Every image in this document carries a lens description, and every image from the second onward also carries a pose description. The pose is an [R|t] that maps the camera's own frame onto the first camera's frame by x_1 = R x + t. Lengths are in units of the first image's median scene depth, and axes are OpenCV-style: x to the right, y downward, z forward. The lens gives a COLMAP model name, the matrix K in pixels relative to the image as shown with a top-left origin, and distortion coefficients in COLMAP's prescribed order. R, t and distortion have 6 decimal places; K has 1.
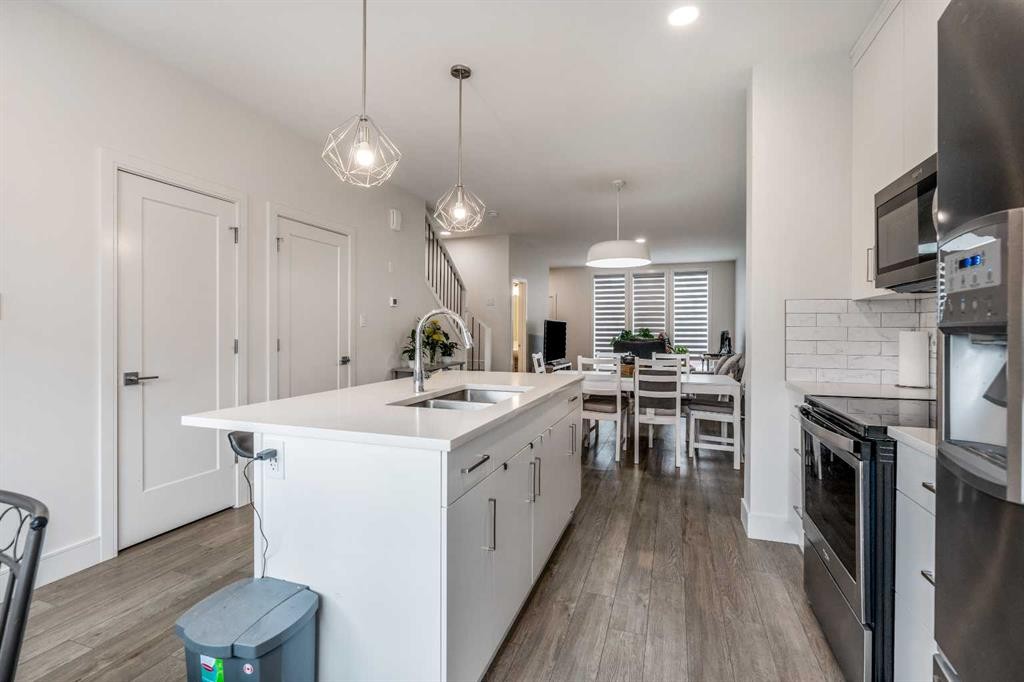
lens RADIAL K [[472.6, 0, 510.2], [0, 472.6, 333.4], [0, 0, 1]] dist [-0.016606, 0.000101]
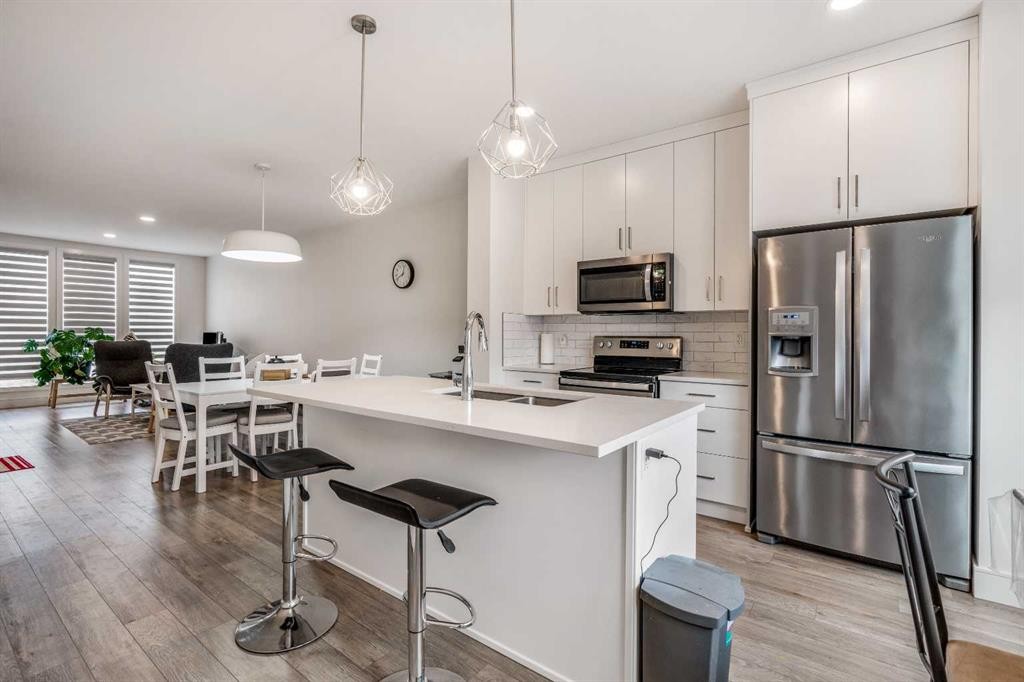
lens RADIAL K [[466.4, 0, 511.3], [0, 466.4, 336.0], [0, 0, 1]] dist [-0.013185, 0.000645]
pose [[0.309960, -0.003700, 0.950742, -0.437803], [-0.000132, 0.999992, 0.003935, -0.001449], [-0.950750, -0.001345, 0.309957, 0.263871]]
